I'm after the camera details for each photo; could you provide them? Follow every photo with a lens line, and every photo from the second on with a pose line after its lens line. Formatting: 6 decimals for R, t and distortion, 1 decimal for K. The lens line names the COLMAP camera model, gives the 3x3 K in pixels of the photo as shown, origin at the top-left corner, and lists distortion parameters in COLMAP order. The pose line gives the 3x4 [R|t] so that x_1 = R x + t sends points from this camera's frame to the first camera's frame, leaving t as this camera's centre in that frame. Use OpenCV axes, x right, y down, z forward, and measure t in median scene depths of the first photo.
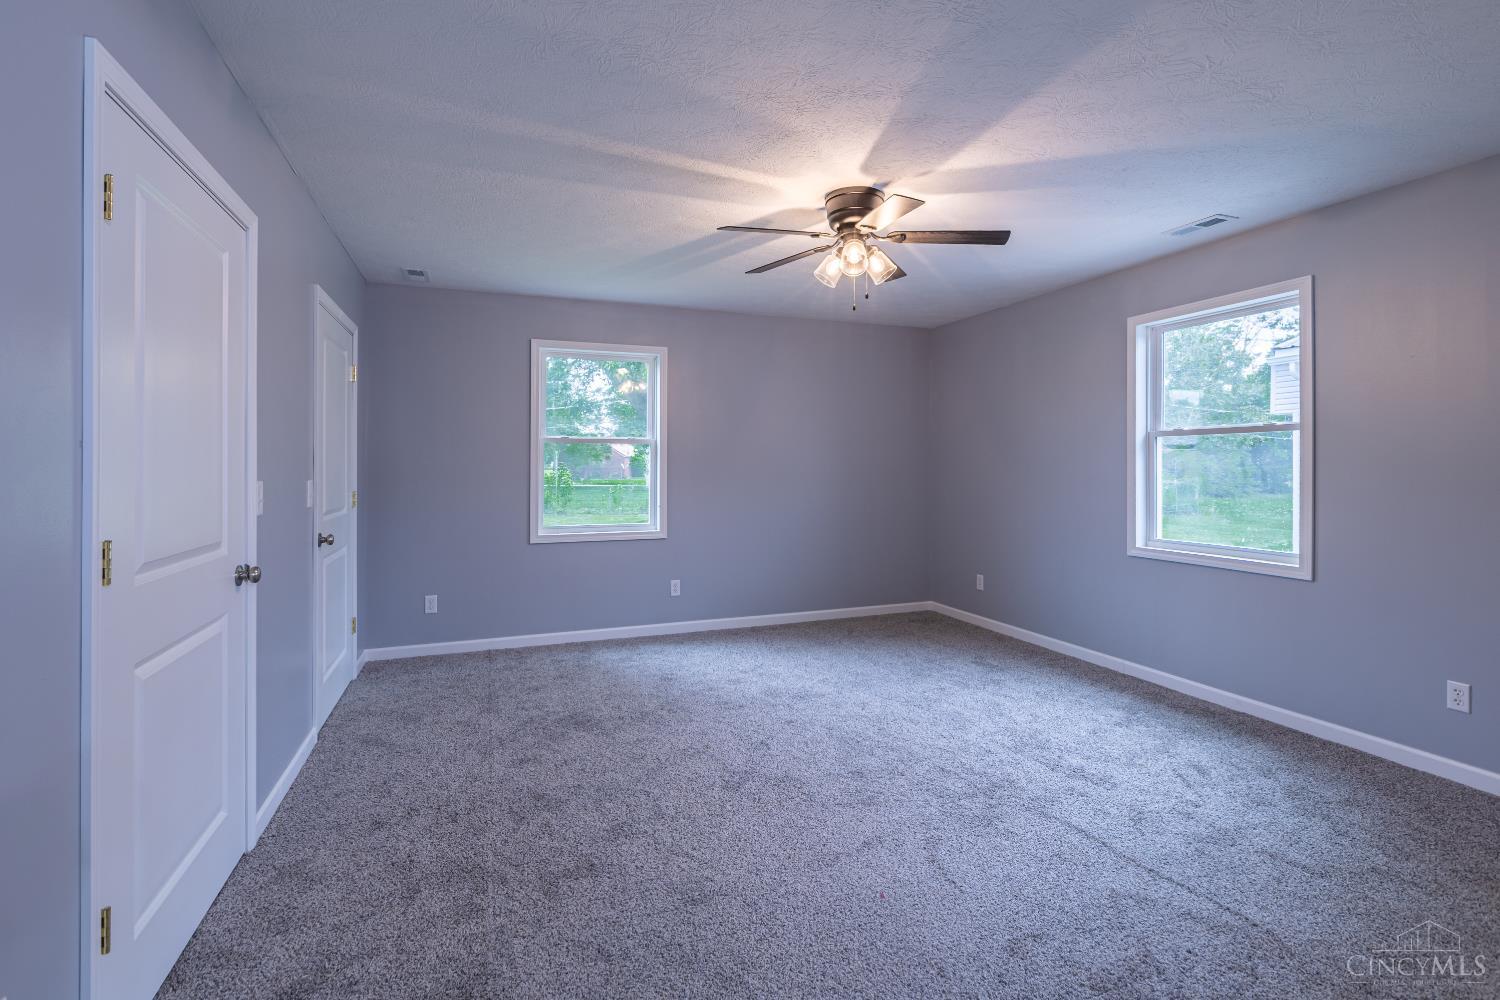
lens RADIAL K [[688.0, 0, 754.3], [0, 688.0, 473.2], [0, 0, 1]] dist [0.001945, 0.000306]
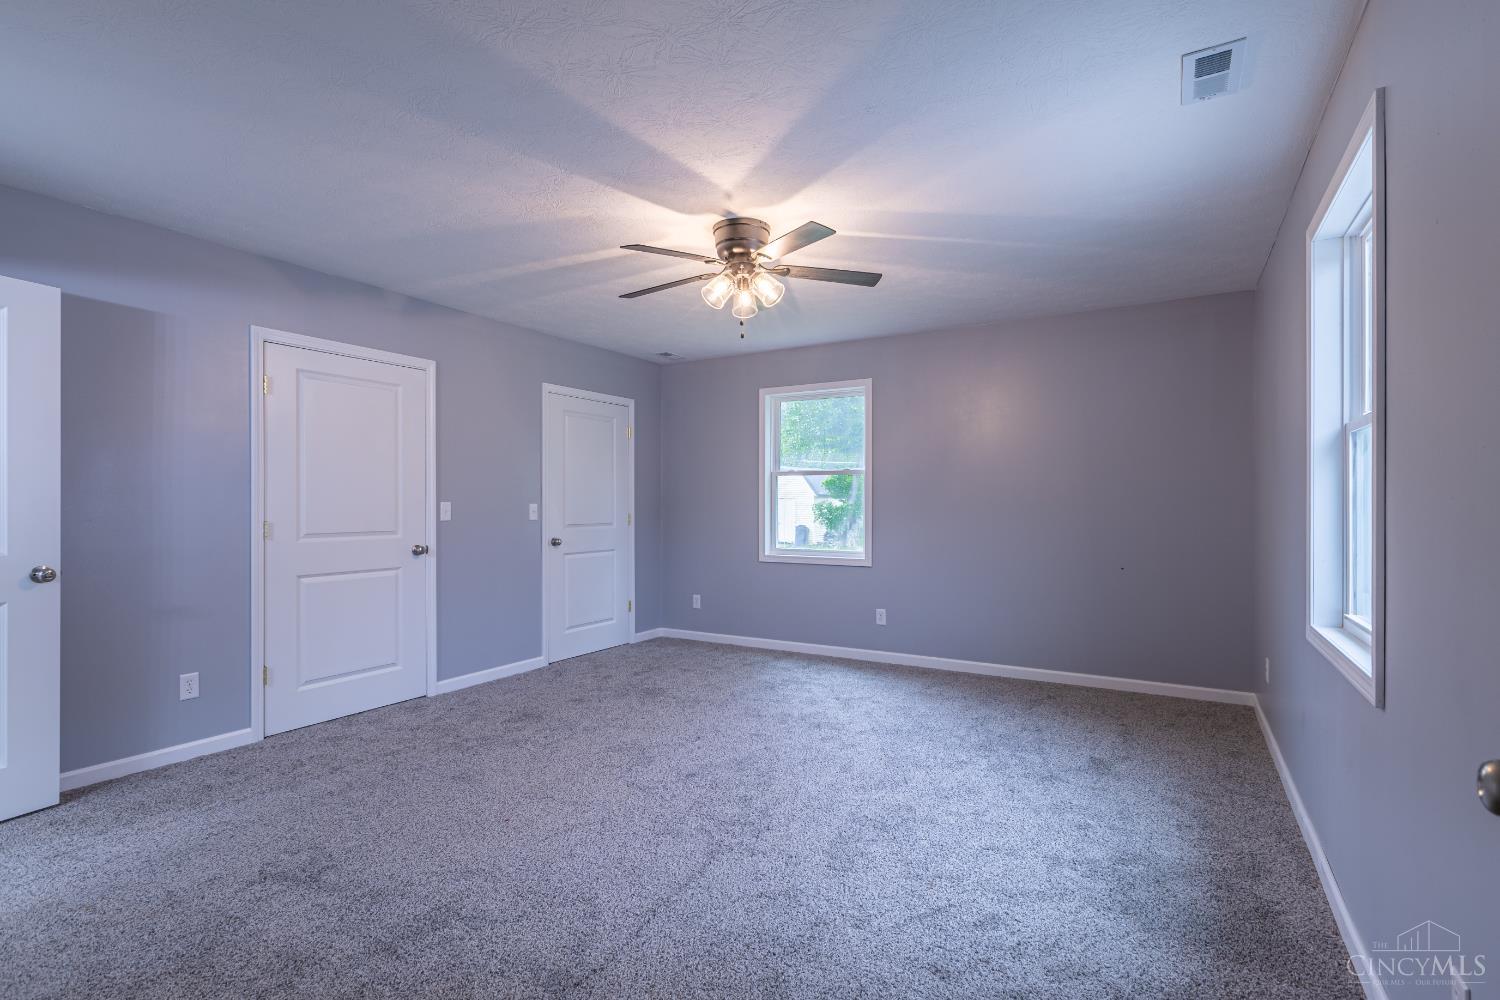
lens RADIAL K [[720.8, 0, 754.5], [0, 720.8, 509.9], [0, 0, 1]] dist [-0.004077, -0.000598]
pose [[0.613671, 0.004289, -0.789550, 0.957905], [-0.006189, 0.999981, 0.000622, 0.018974], [0.789538, 0.004505, 0.613685, 0.338524]]
